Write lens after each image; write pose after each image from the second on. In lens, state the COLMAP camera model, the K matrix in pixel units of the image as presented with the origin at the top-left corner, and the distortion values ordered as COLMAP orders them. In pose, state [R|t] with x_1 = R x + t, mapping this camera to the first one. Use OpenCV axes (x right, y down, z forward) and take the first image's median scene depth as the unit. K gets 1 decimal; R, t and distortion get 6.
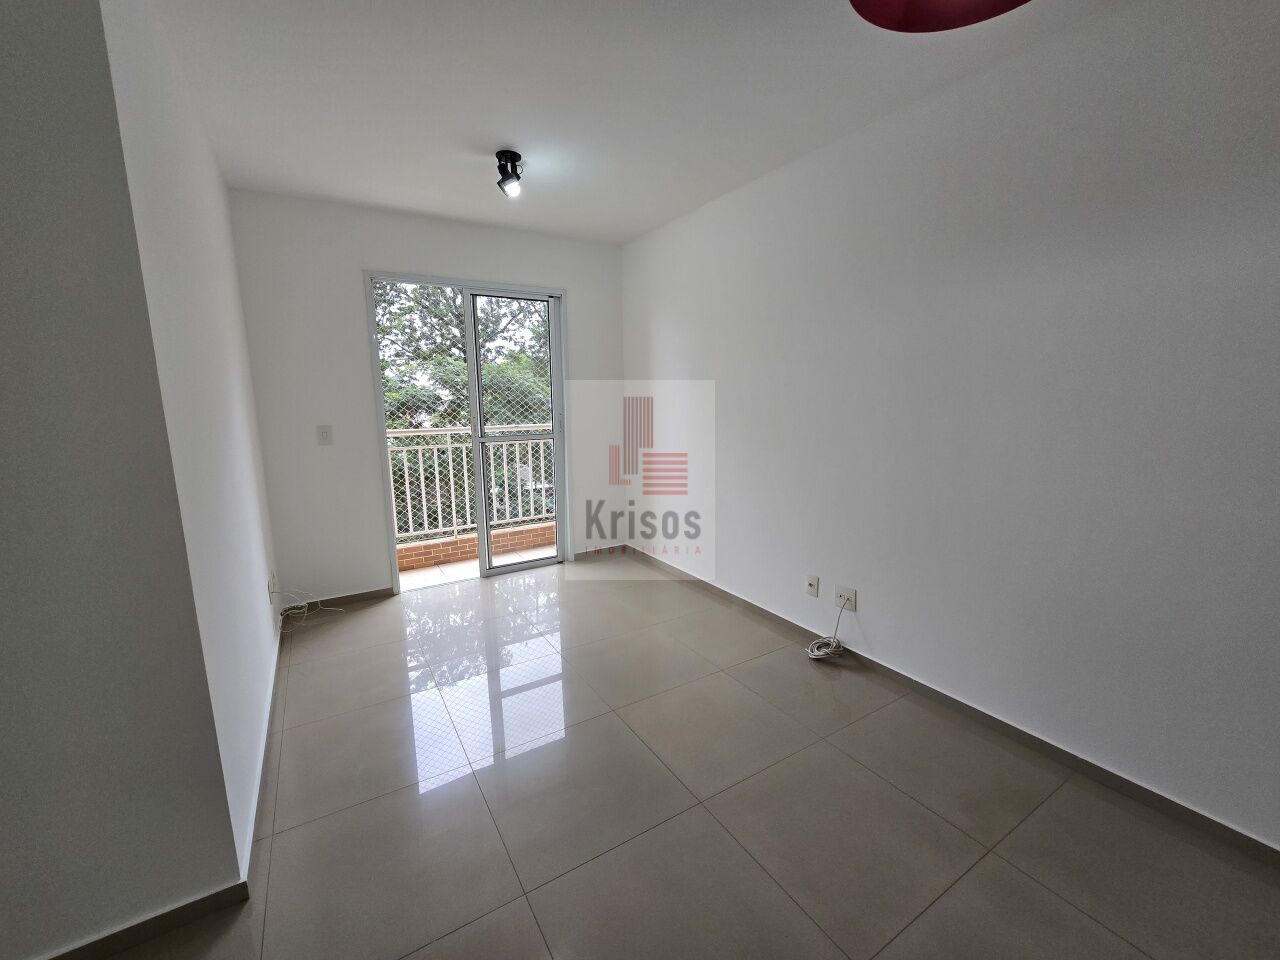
lens RADIAL K [[524.7, 0, 645.0], [0, 524.7, 482.3], [0, 0, 1]] dist [-0.008056, 0.001251]
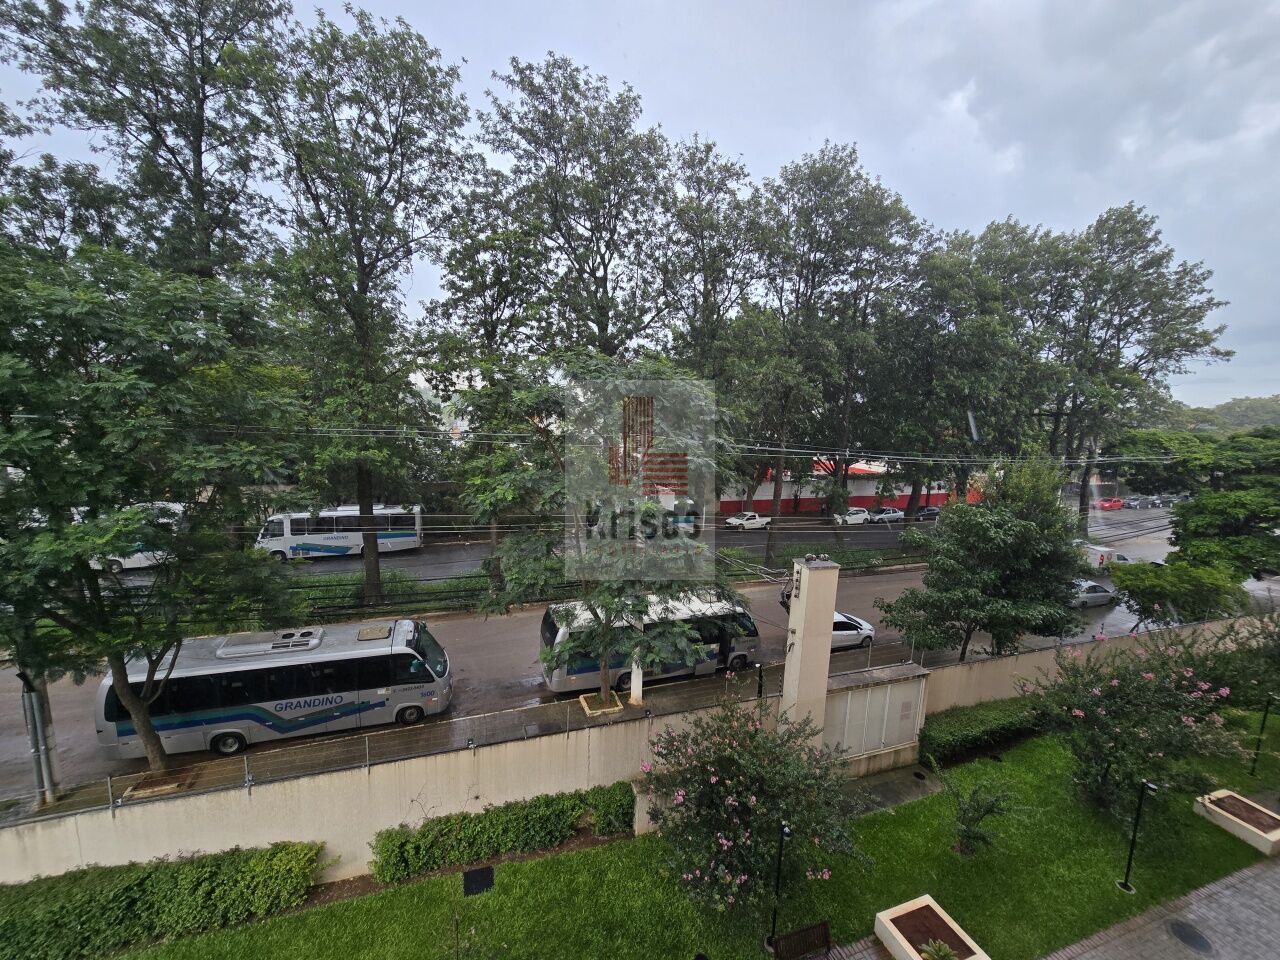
lens RADIAL K [[524.7, 0, 645.4], [0, 524.7, 480.9], [0, 0, 1]] dist [-0.008056, 0.001251]
pose [[0.974341, 0.080091, -0.210346, -0.449057], [-0.084421, 0.996362, -0.011671, -0.153349], [0.208646, 0.029130, 0.977557, 1.008956]]
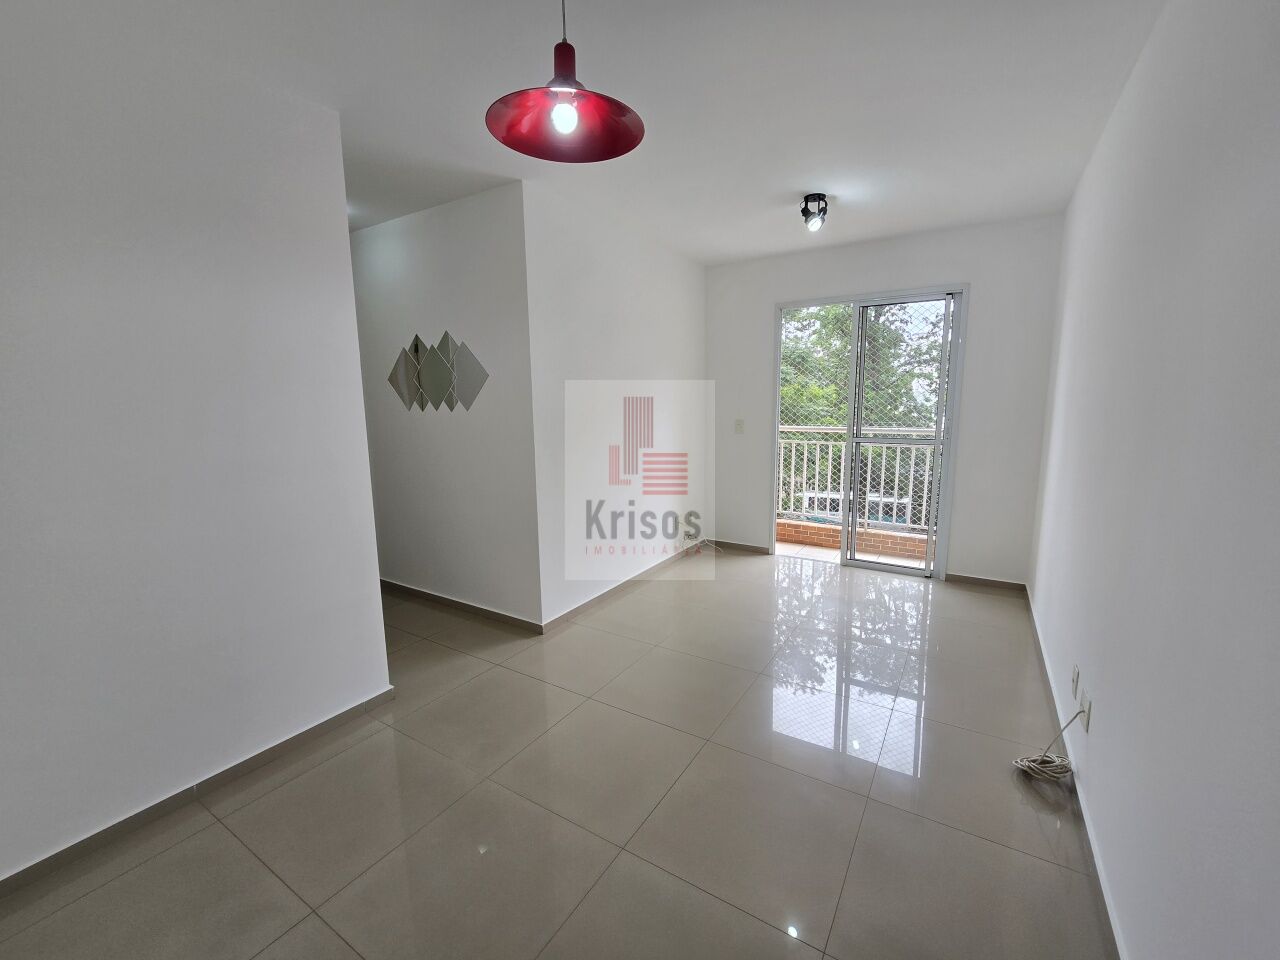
lens RADIAL K [[524.7, 0, 636.5], [0, 524.7, 477.6], [0, 0, 1]] dist [-0.008056, 0.001251]
pose [[0.417418, 0.139127, -0.898001, 0.455535], [-0.142859, 0.985969, 0.086351, -0.030625], [0.897415, 0.092243, 0.431437, 0.123153]]
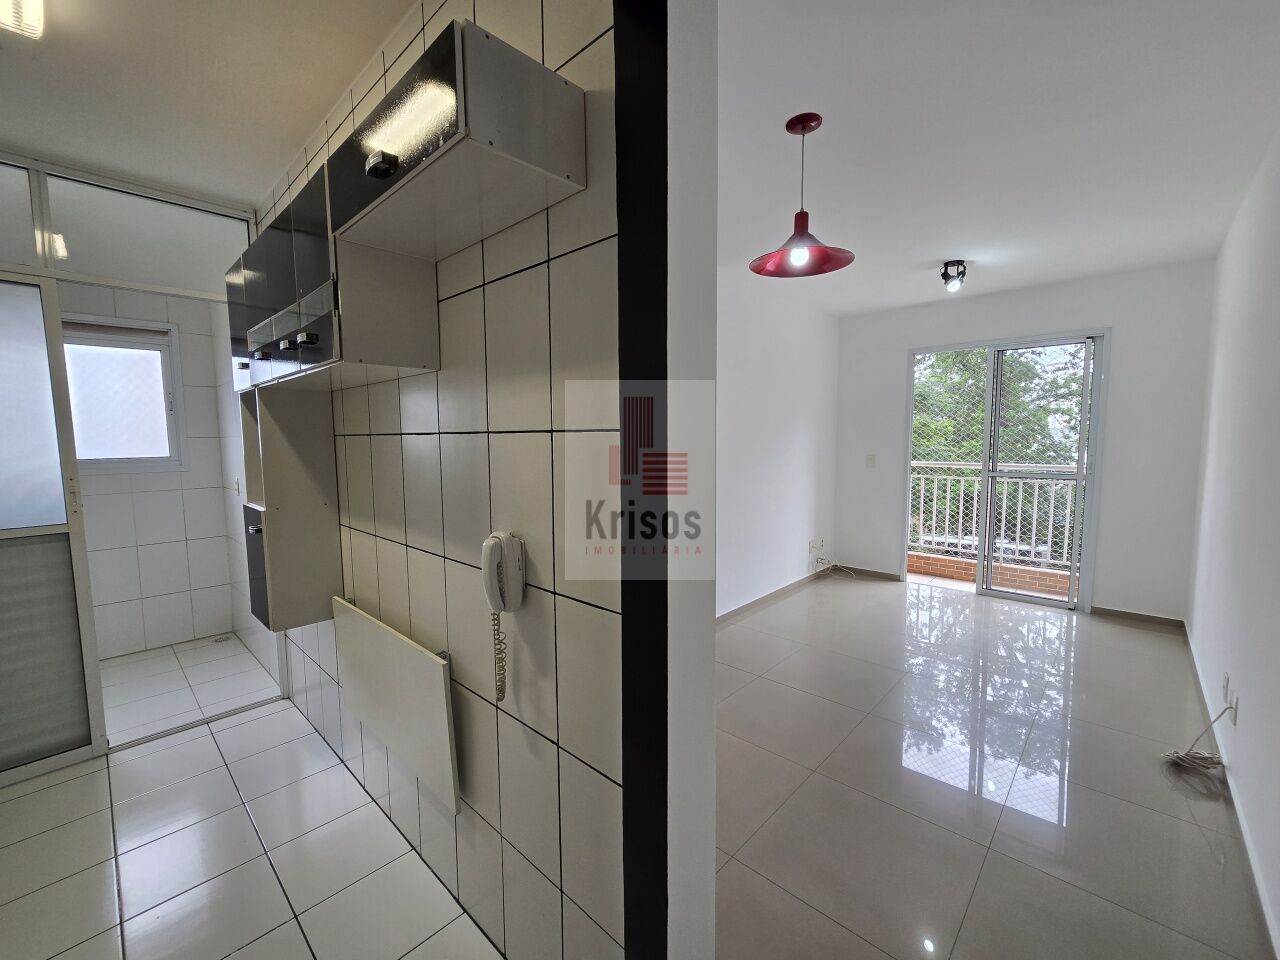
lens RADIAL K [[524.7, 0, 624.7], [0, 524.7, 480.2], [0, 0, 1]] dist [-0.008056, 0.001251]
pose [[0.230993, 0.087988, -0.968969, 0.578179], [-0.154283, 0.986614, 0.052811, -0.004618], [0.960645, 0.137297, 0.241476, -0.045289]]
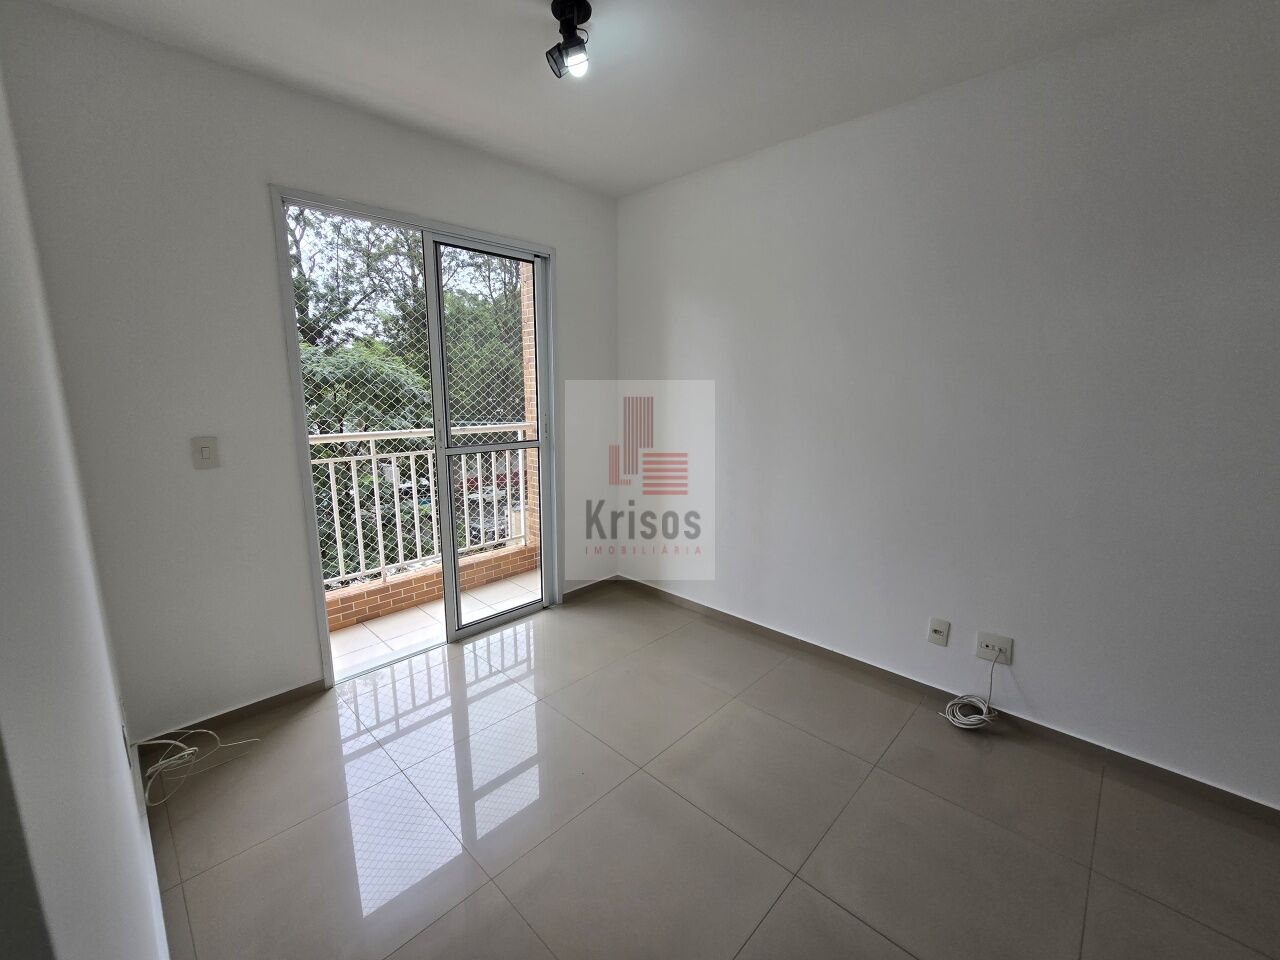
lens RADIAL K [[524.7, 0, 635.9], [0, 524.7, 477.9], [0, 0, 1]] dist [-0.008056, 0.001251]
pose [[0.969579, -0.030522, 0.242867, -0.225469], [0.028520, 0.999524, 0.011759, -0.043933], [-0.243110, -0.004475, 0.969988, 0.238307]]
